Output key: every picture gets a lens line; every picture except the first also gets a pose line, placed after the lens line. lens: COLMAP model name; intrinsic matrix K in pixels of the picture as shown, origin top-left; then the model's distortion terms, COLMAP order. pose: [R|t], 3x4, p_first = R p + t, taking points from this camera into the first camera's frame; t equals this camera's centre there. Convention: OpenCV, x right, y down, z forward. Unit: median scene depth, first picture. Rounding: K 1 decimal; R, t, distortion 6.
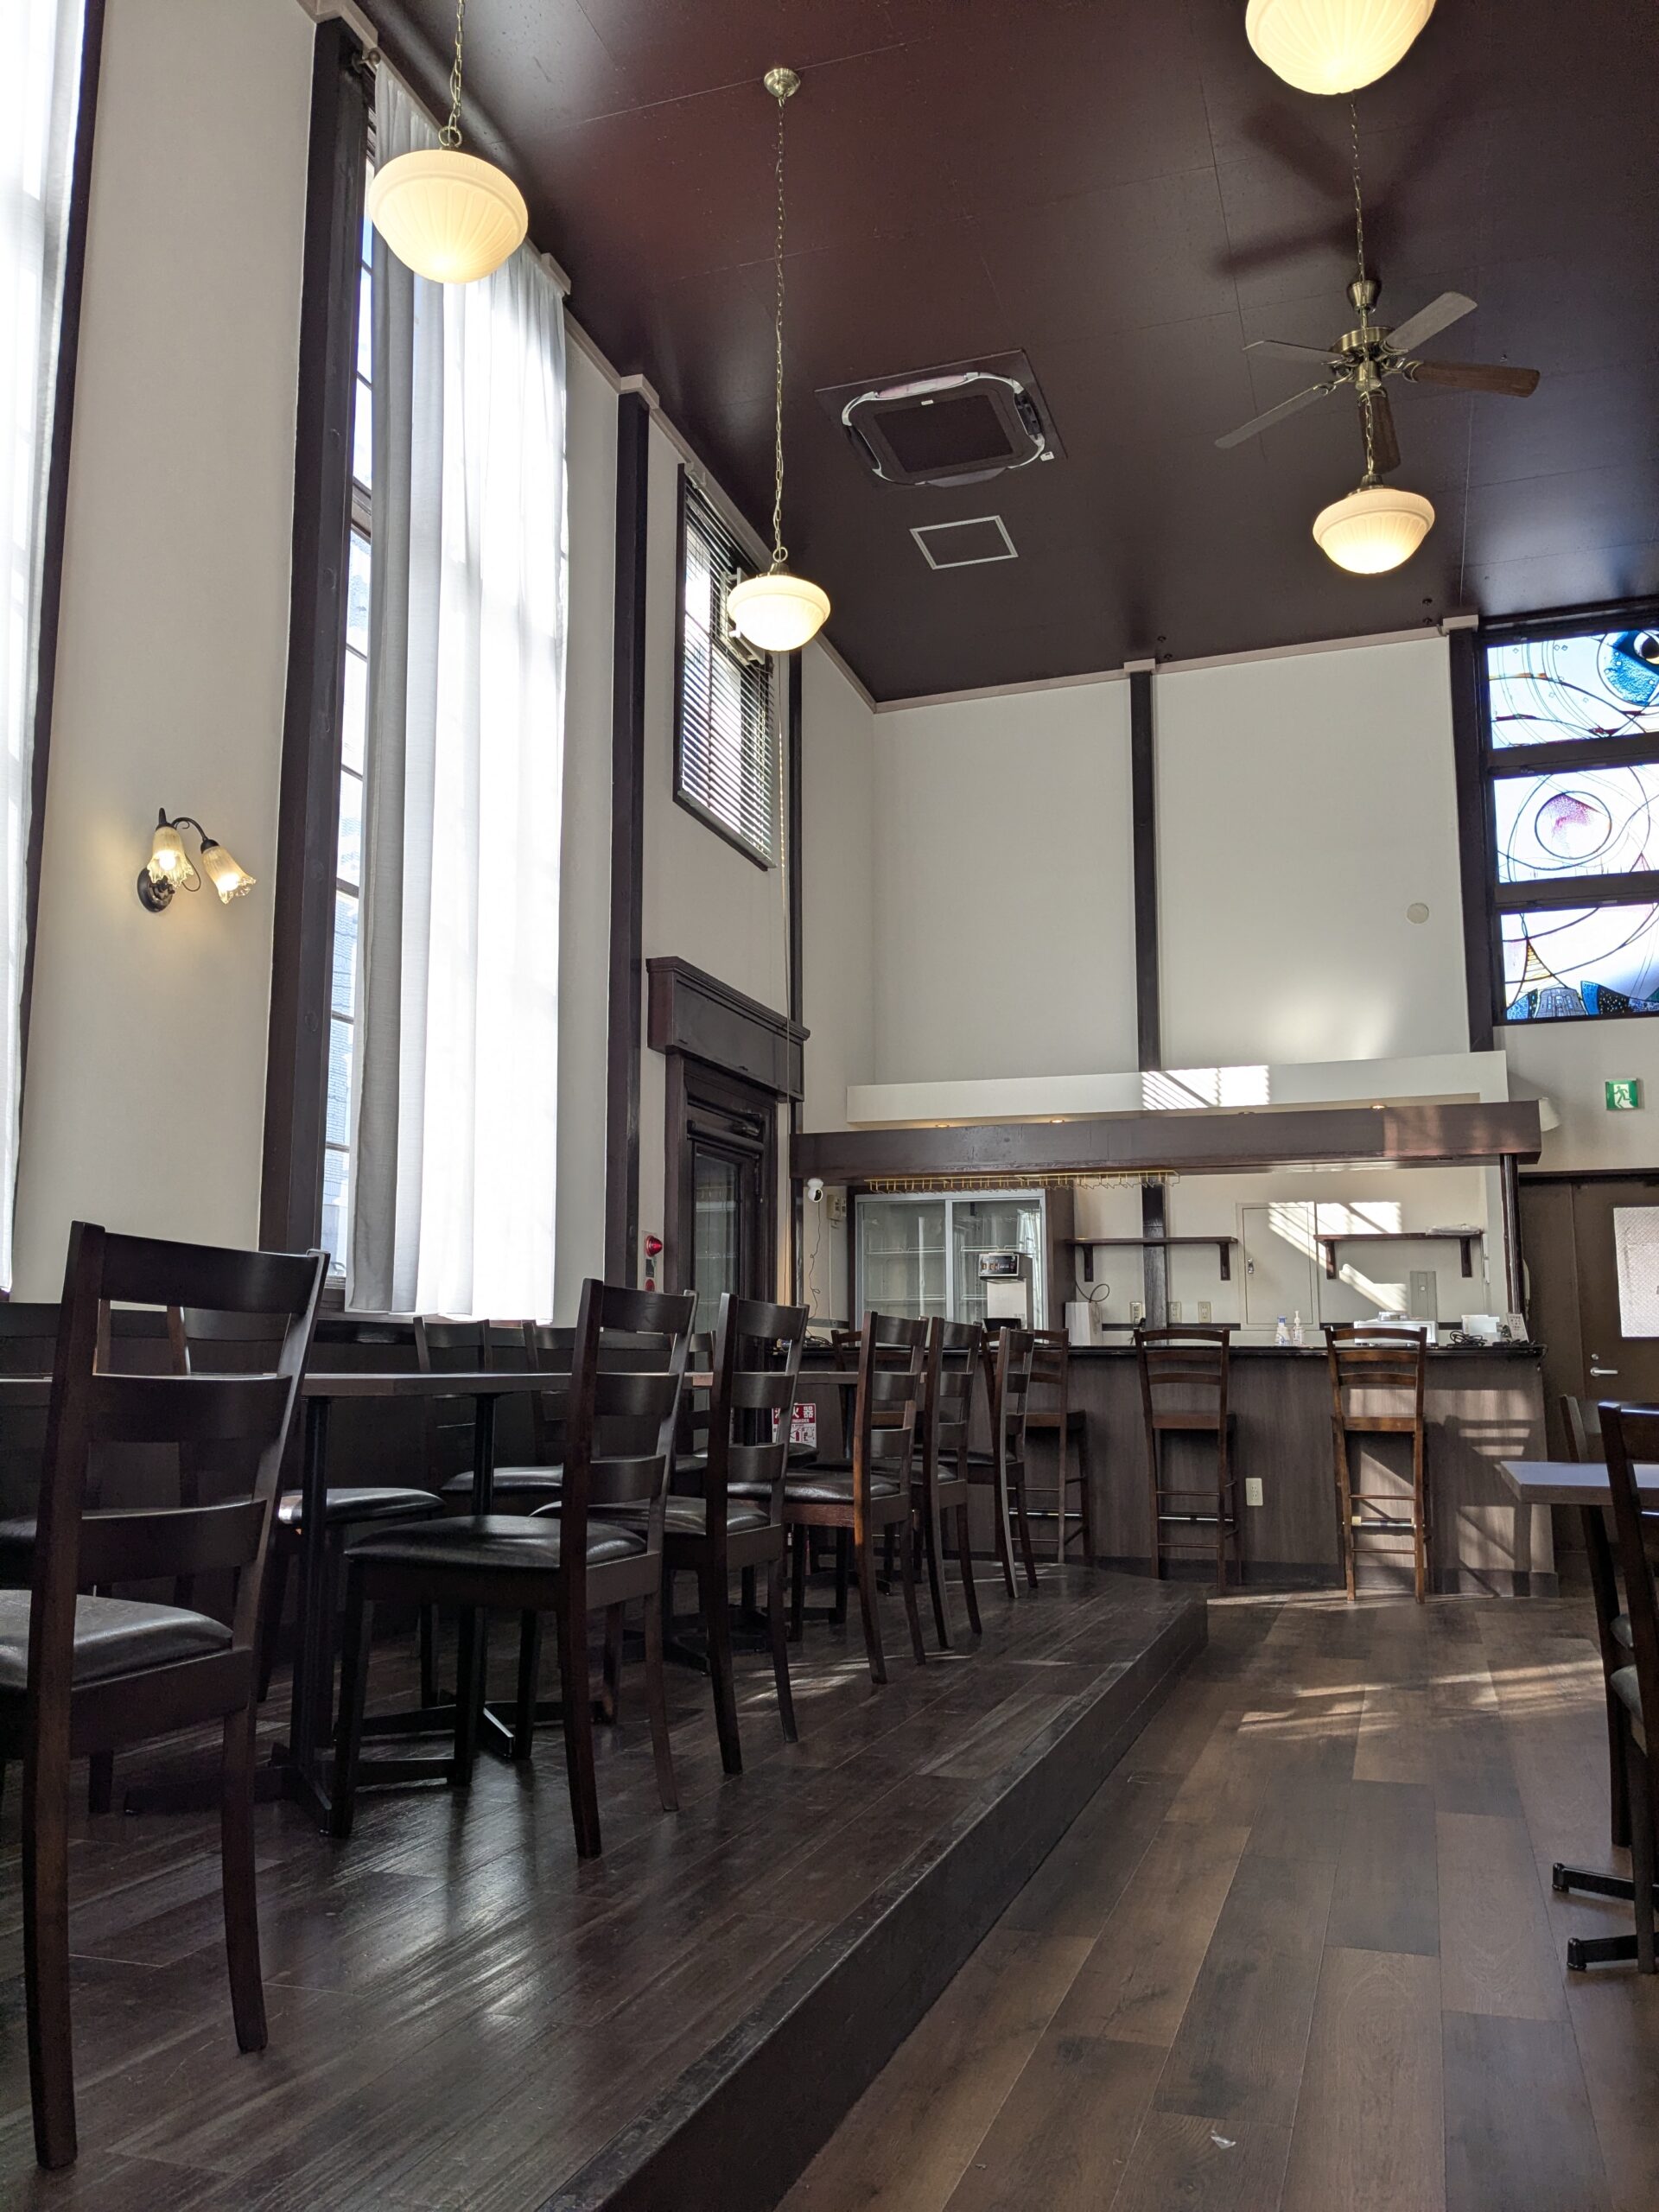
lens RADIAL K [[1749.4, 0, 829.6], [0, 1749.4, 1102.9], [0, 0, 1]] dist [0.011801, 0.002951]
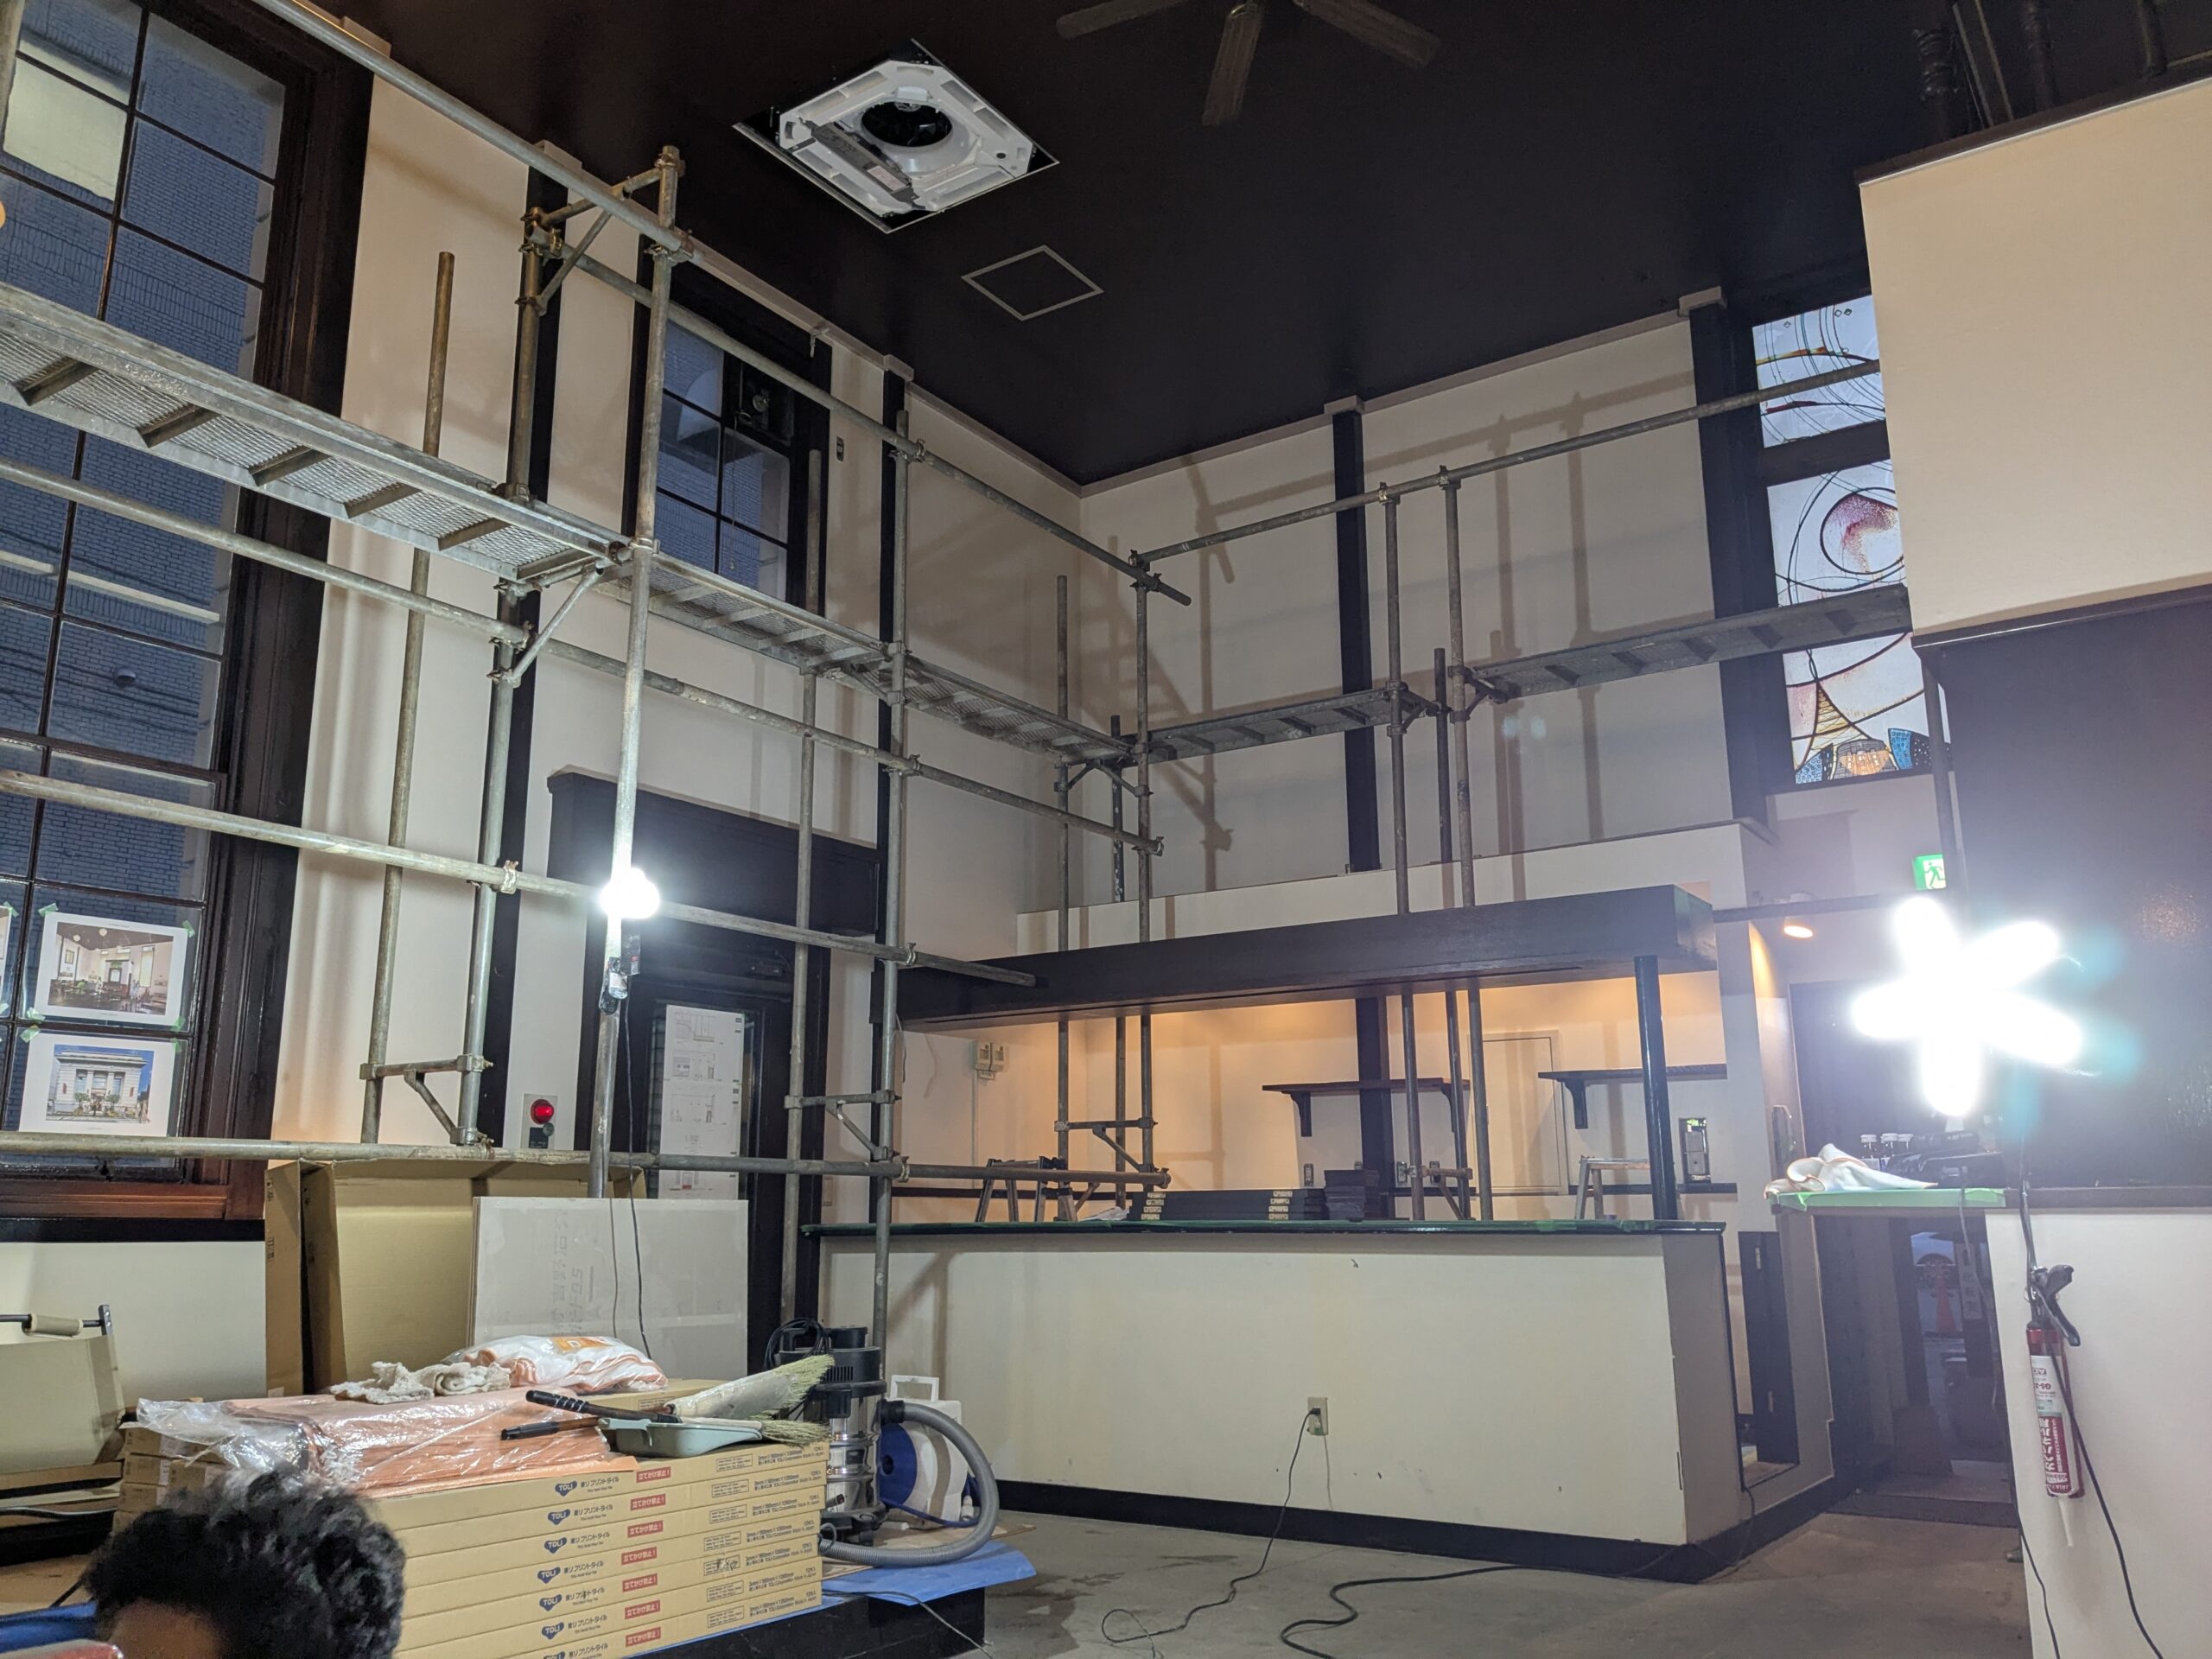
lens RADIAL K [[1749.4, 0, 1105.6], [0, 1749.4, 835.3], [0, 0, 1]] dist [0.011801, 0.002951]
pose [[0.963387, -0.063875, -0.260396, 0.290307], [0.046800, 0.996359, -0.071261, 0.015518], [0.264000, 0.056465, 0.962869, 0.167727]]
